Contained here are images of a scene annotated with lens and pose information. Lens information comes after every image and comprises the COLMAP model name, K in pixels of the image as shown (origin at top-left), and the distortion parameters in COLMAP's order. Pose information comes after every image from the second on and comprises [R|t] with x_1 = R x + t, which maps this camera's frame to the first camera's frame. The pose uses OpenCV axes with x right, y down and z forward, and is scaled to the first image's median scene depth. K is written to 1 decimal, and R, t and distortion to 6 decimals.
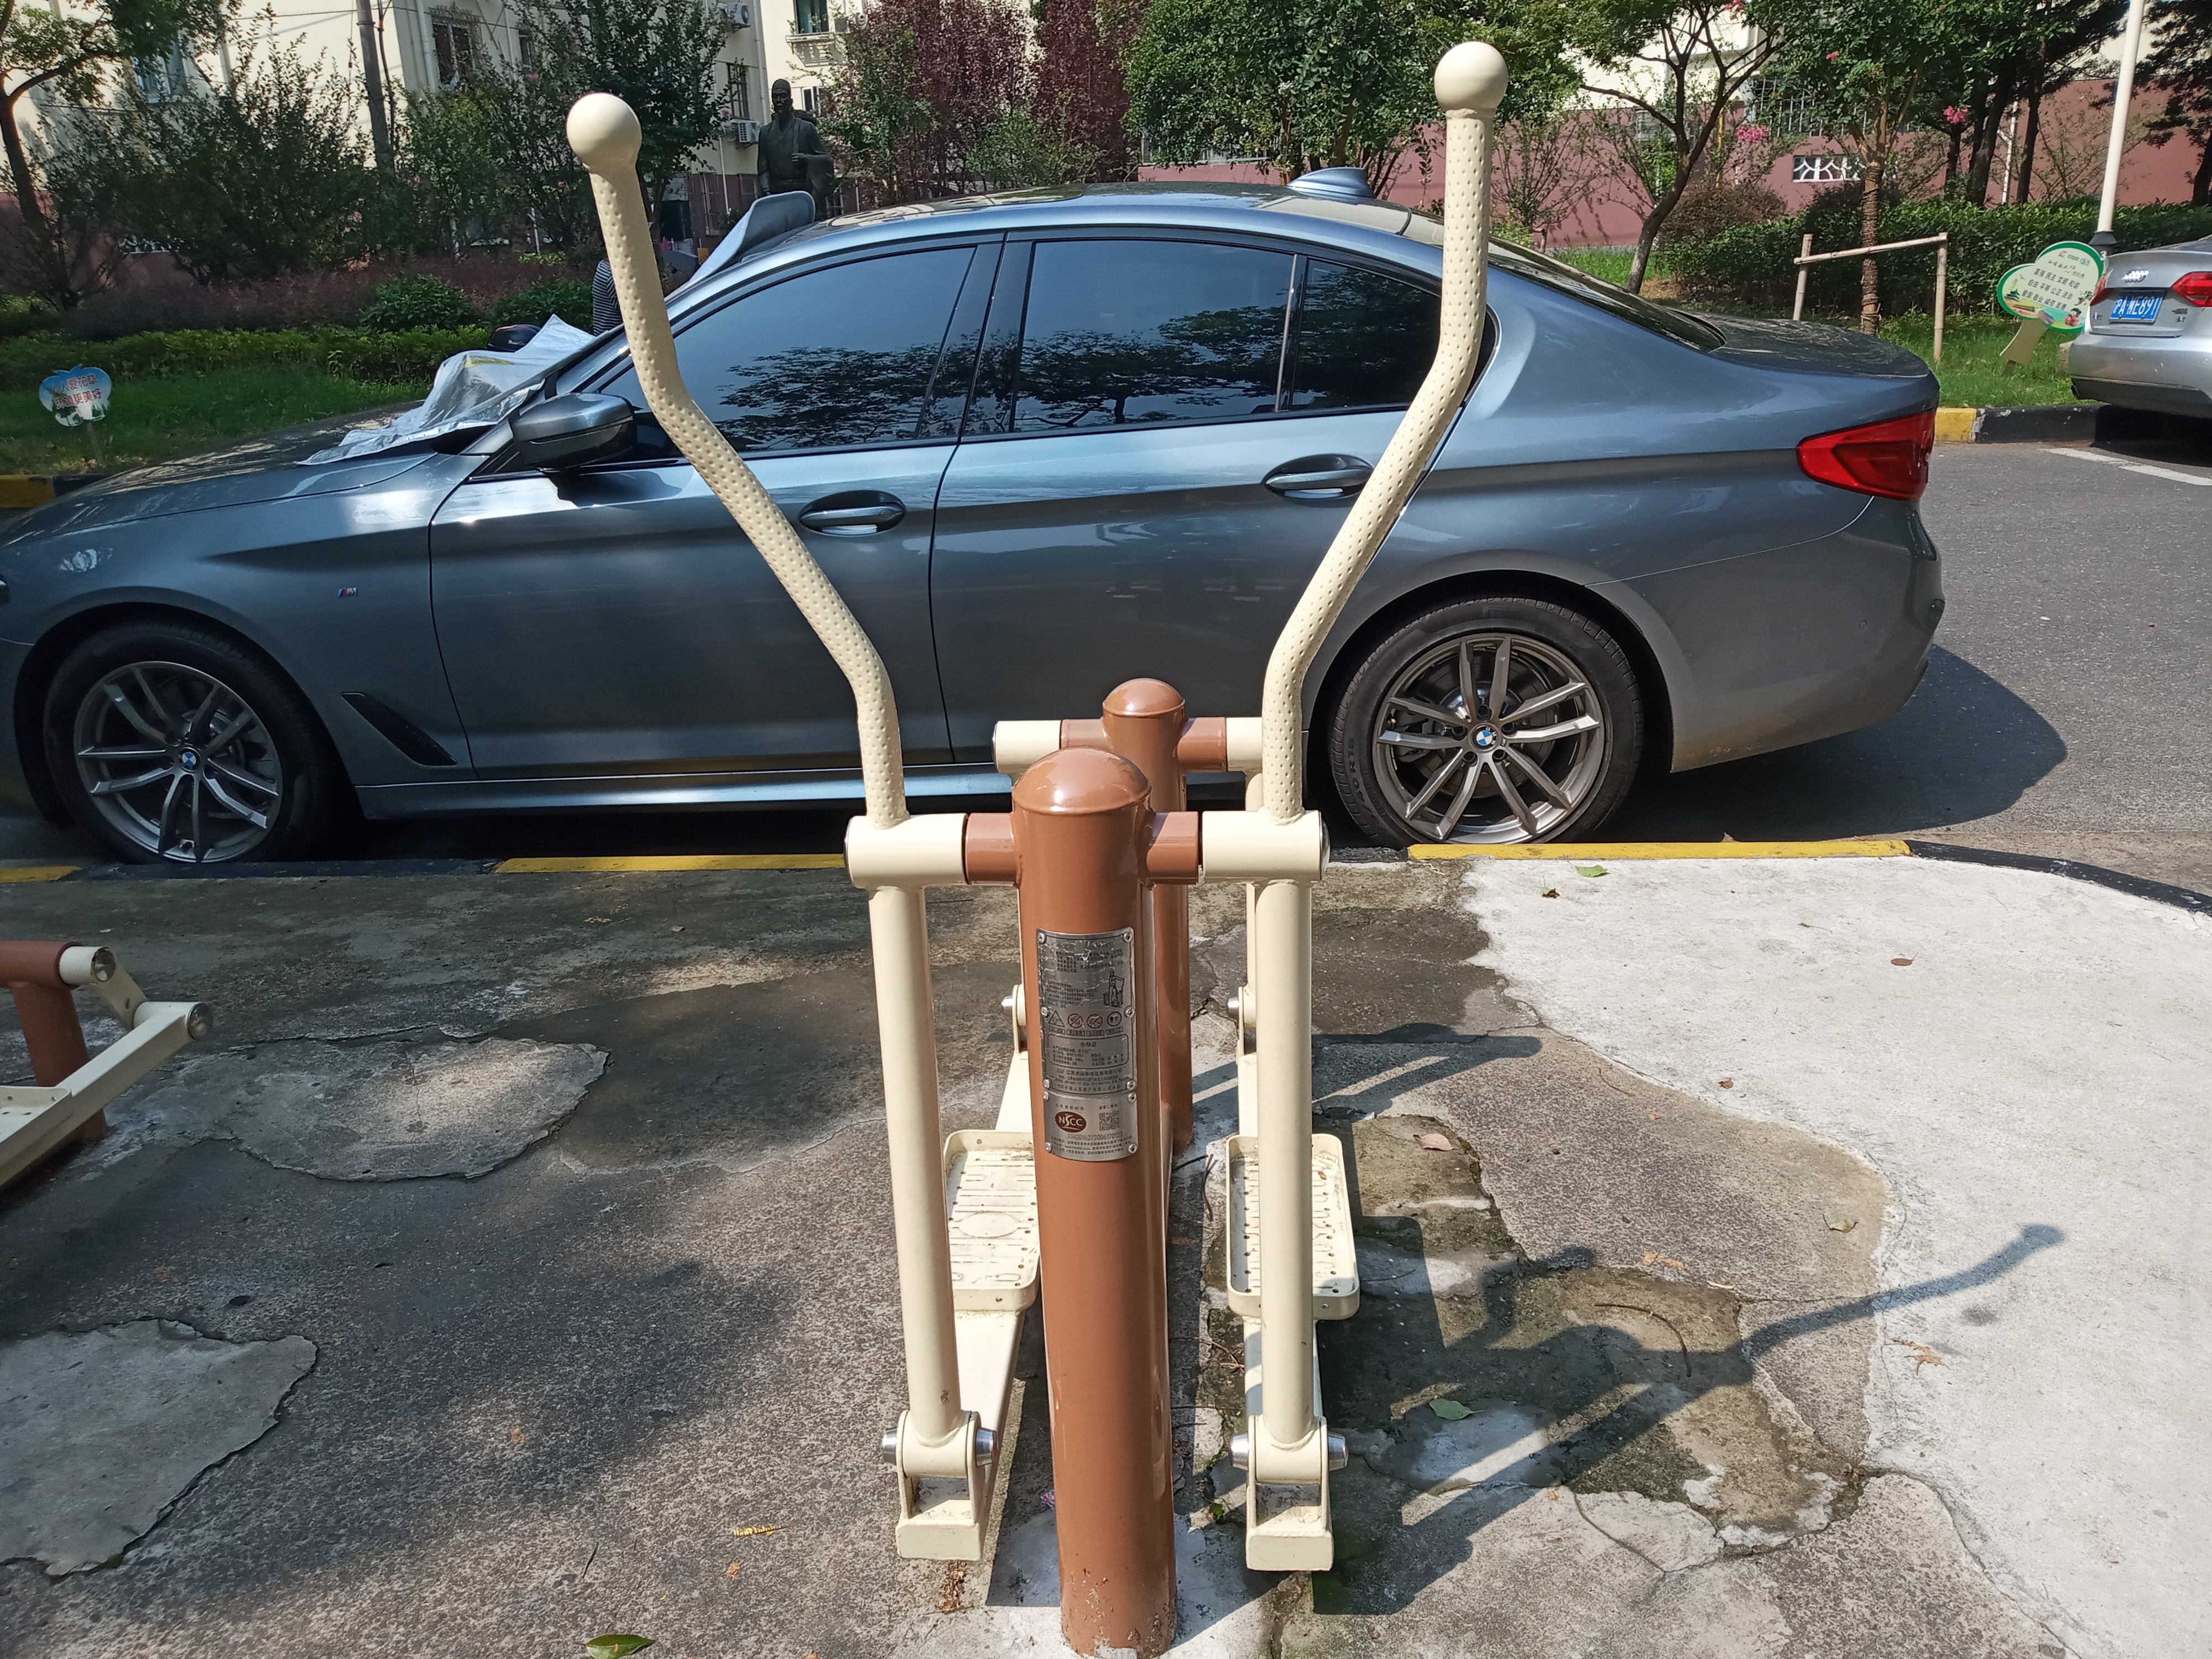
lens RADIAL K [[1749.8, 0, 1106.0], [0, 1749.8, 829.5], [0, 0, 1]] dist [0.069208, -0.120038]
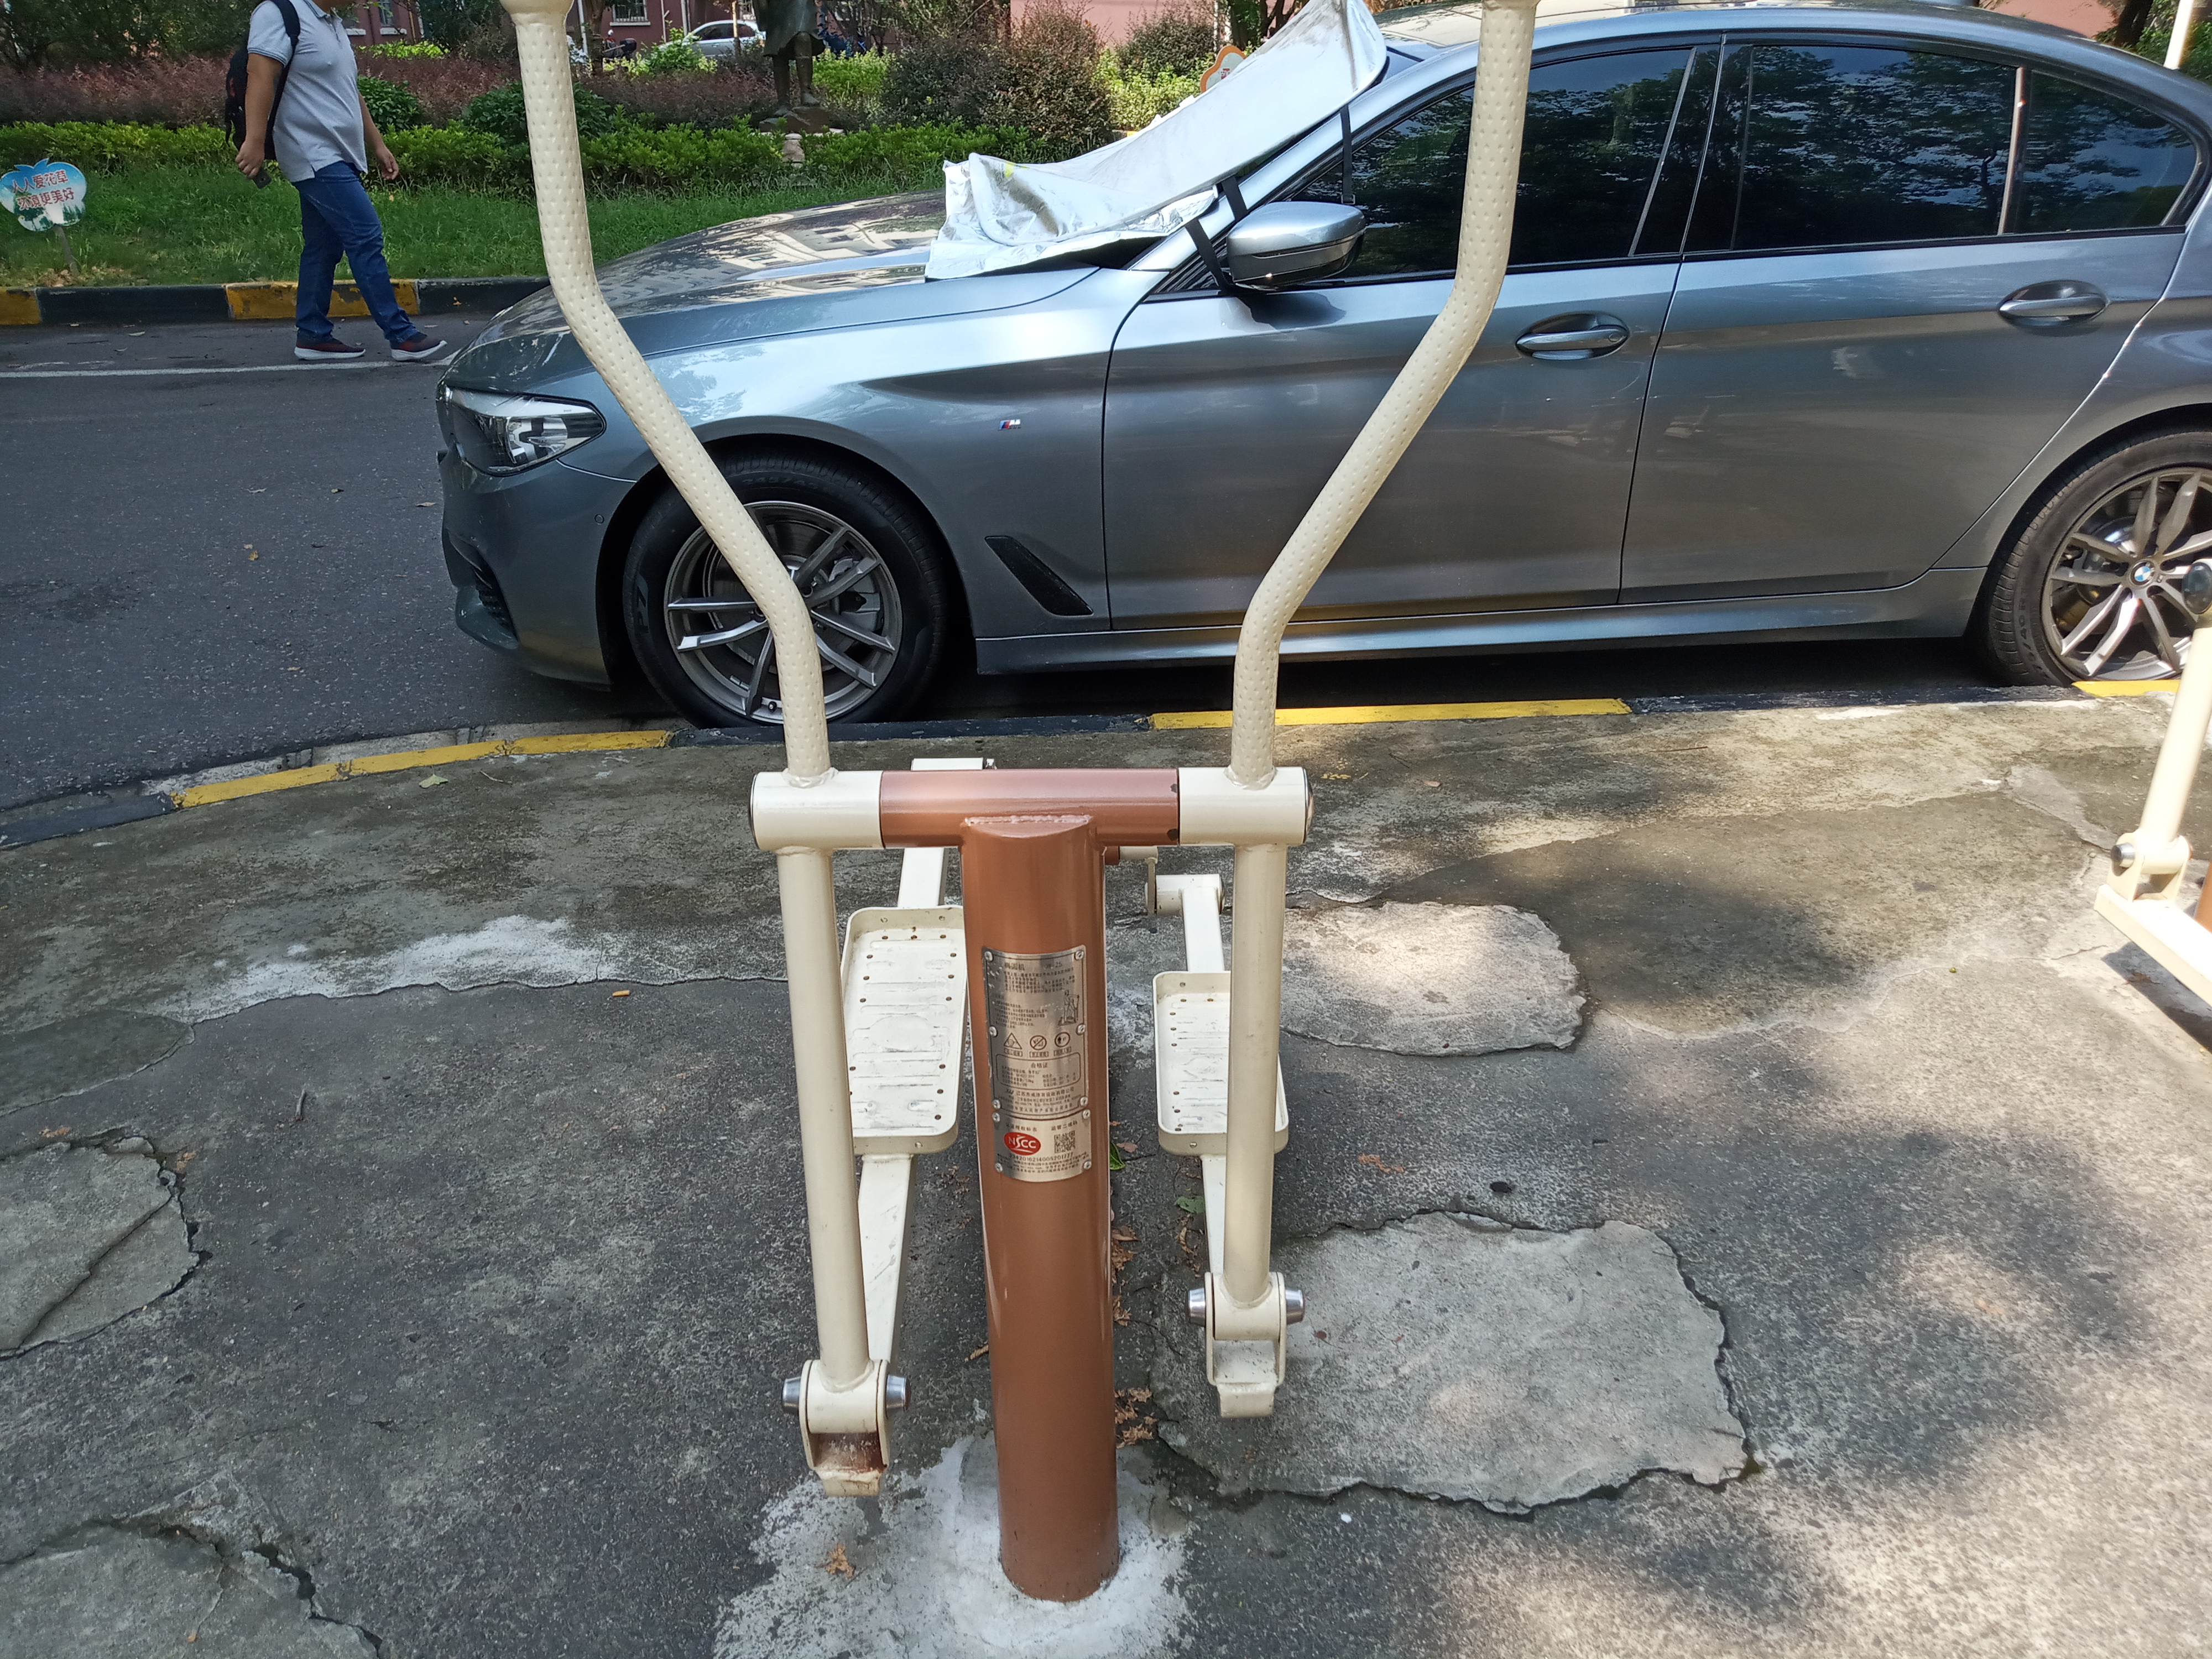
lens RADIAL K [[1749.8, 0, 1106.0], [0, 1749.8, 829.5], [0, 0, 1]] dist [0.069208, -0.120038]
pose [[0.988678, -0.029382, 0.147150, -0.520469], [0.015898, 0.995634, 0.091980, -0.008648], [-0.149210, -0.088599, 0.984828, 0.074942]]
